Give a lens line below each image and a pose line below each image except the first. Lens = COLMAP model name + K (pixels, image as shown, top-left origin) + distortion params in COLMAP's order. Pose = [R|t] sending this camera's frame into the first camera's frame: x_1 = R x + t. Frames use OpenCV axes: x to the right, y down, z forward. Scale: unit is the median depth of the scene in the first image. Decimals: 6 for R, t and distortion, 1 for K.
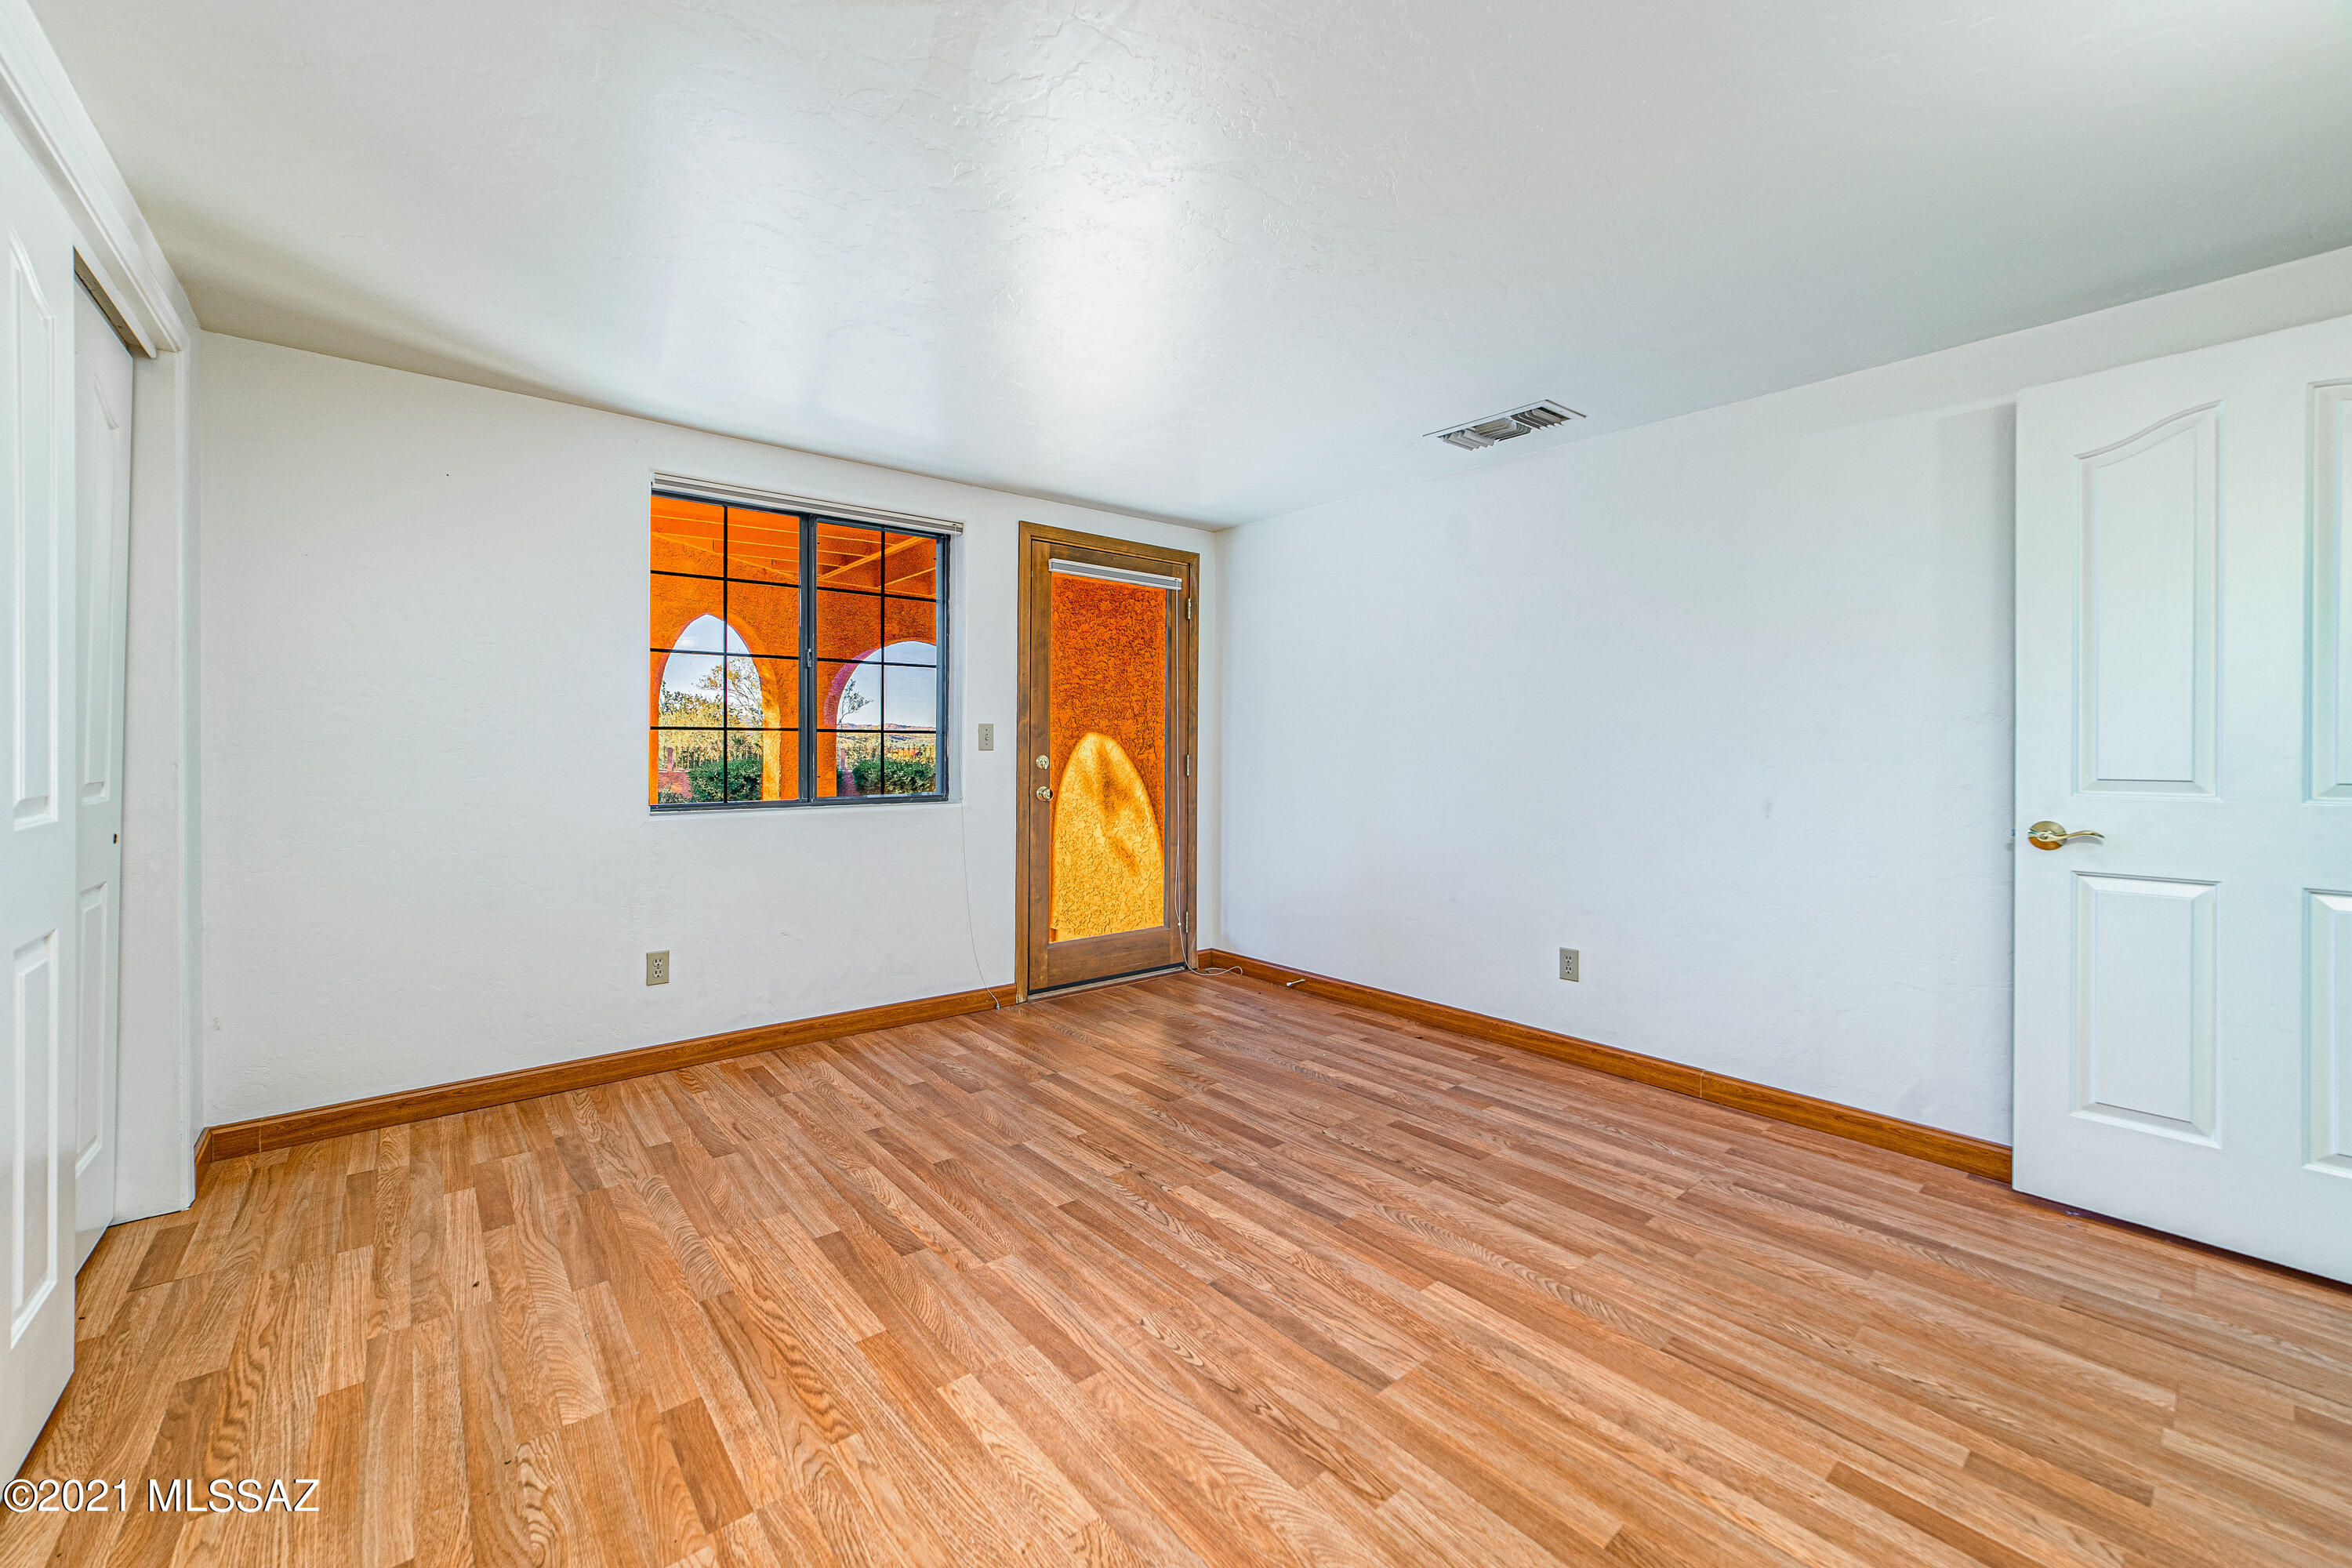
lens RADIAL K [[919.7, 0, 1165.9], [0, 919.7, 749.4], [0, 0, 1]] dist [-0.029360, 0.010407]
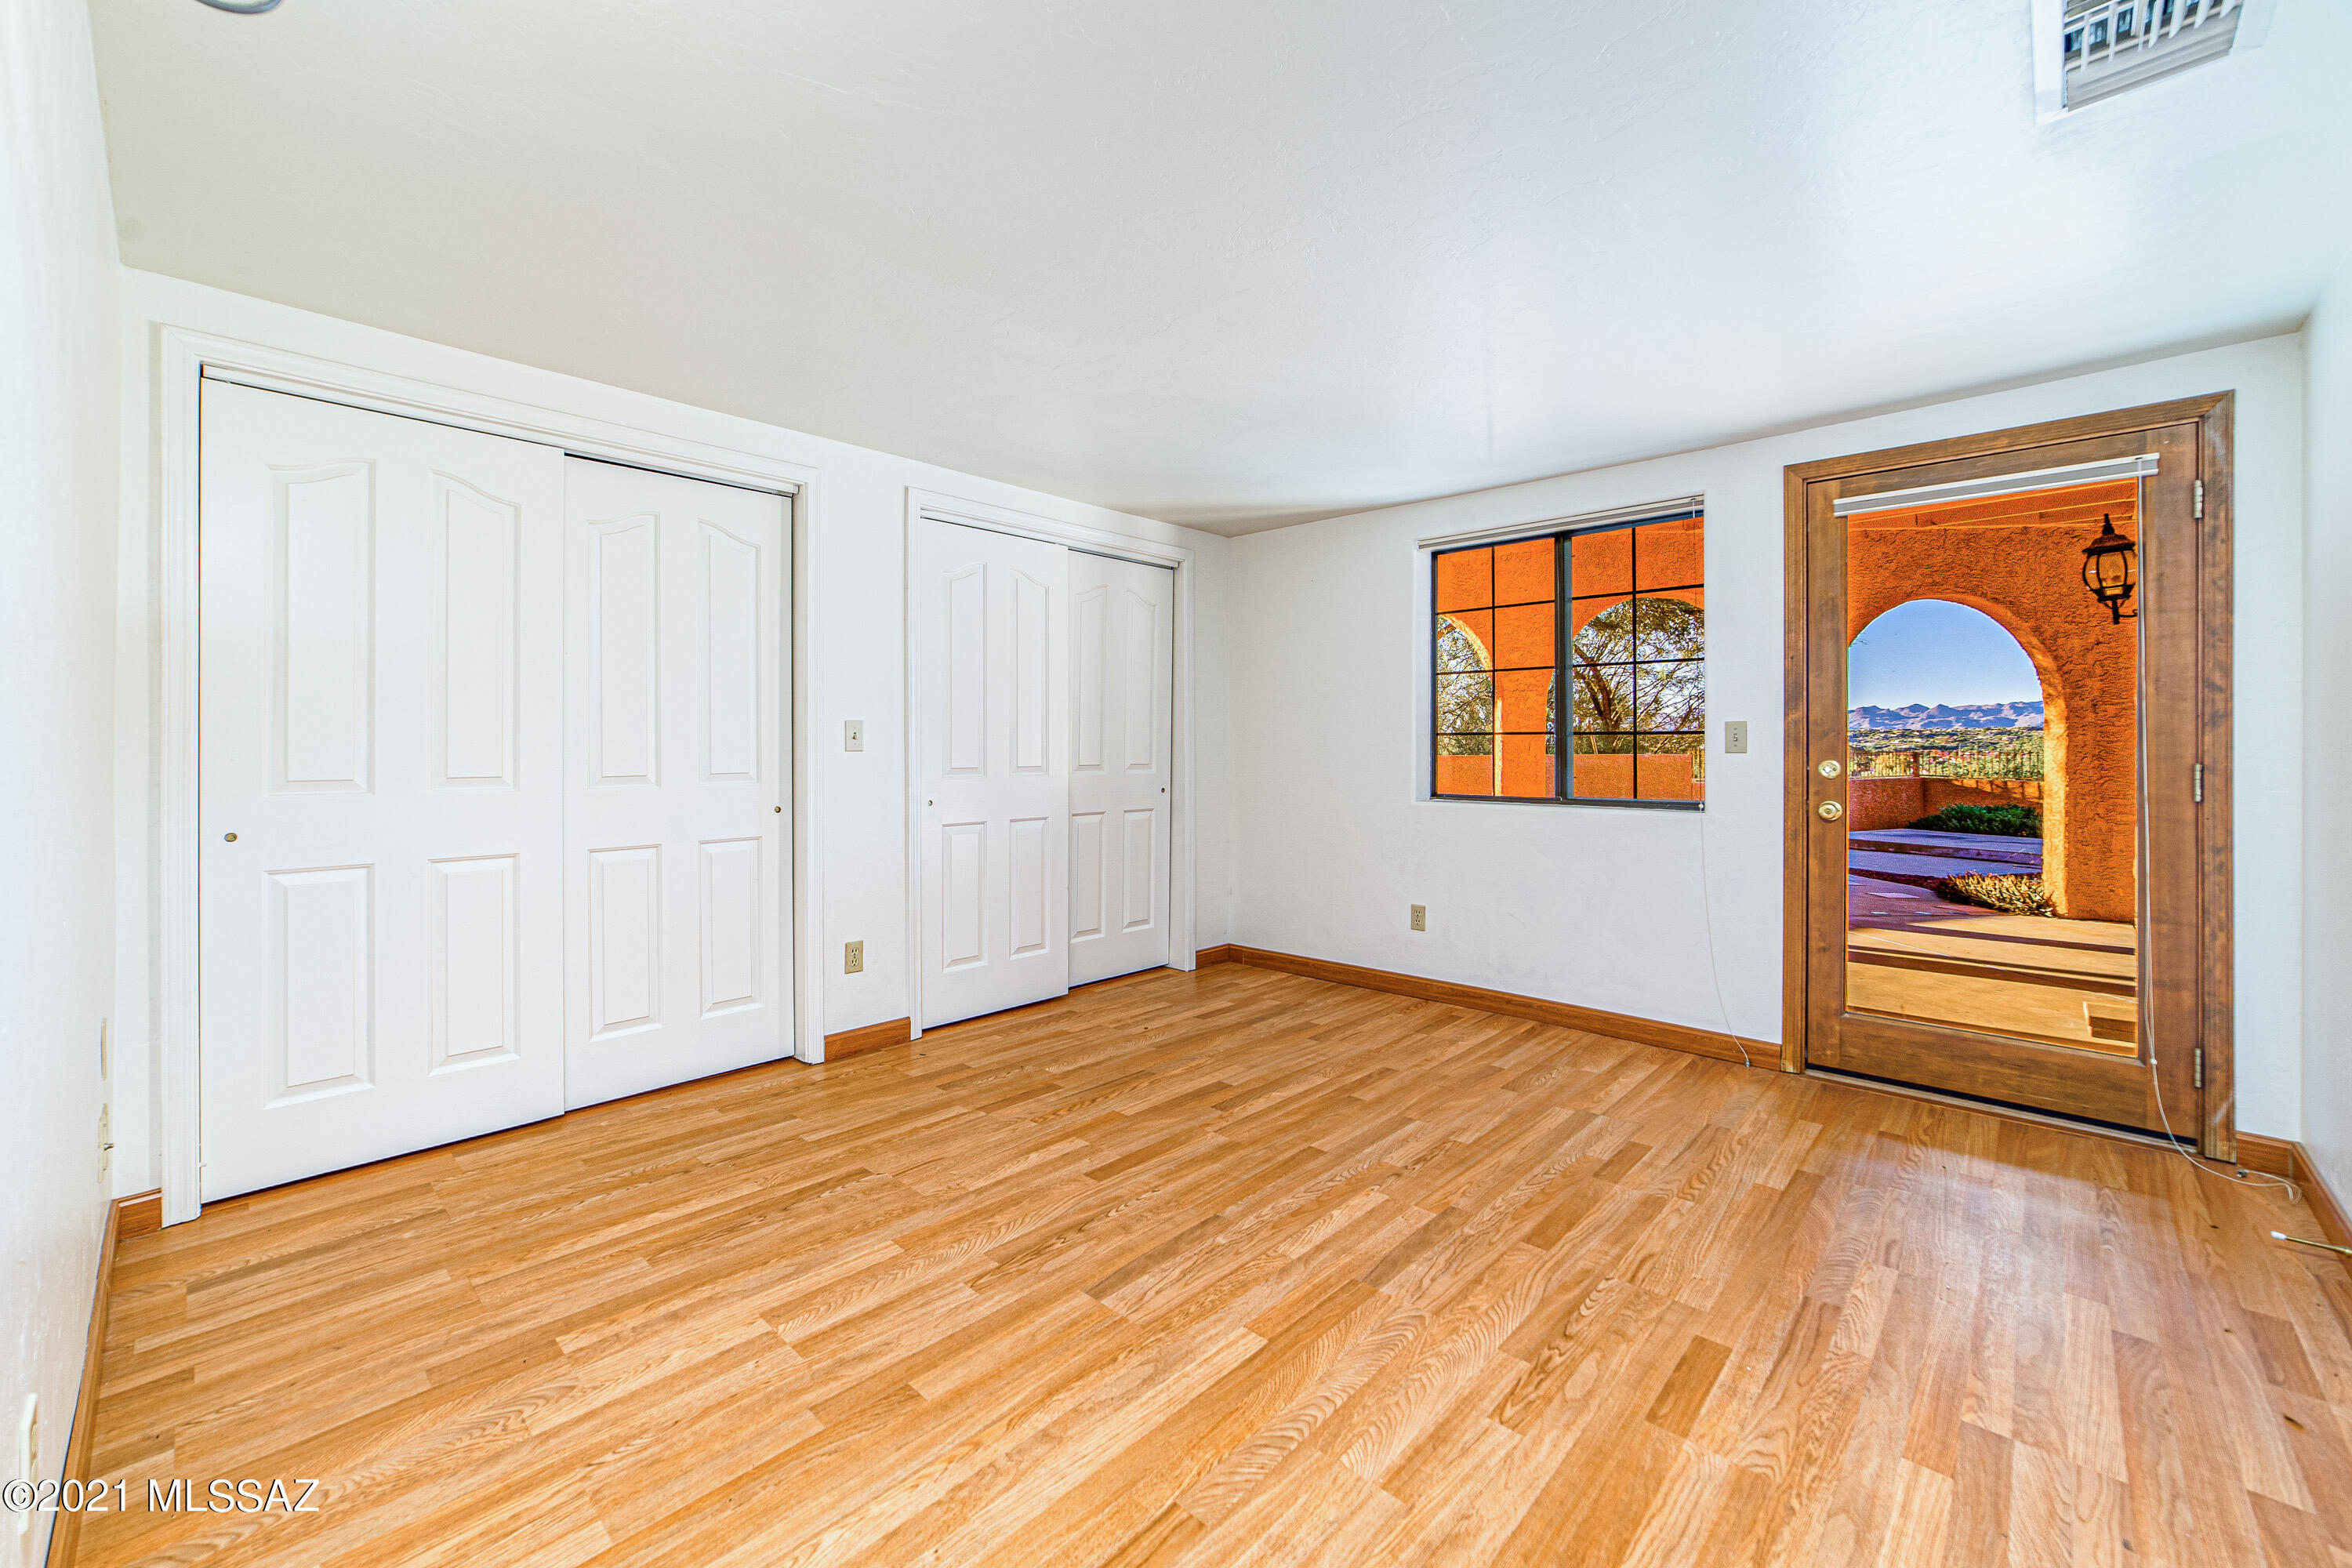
lens RADIAL K [[919.7, 0, 1165.9], [0, 919.7, 749.4], [0, 0, 1]] dist [-0.029360, 0.010407]
pose [[0.137756, -0.000089, -0.990466, 0.920298], [-0.005443, 0.999985, -0.000847, 0.002514], [0.990451, 0.005507, 0.137753, 0.607320]]
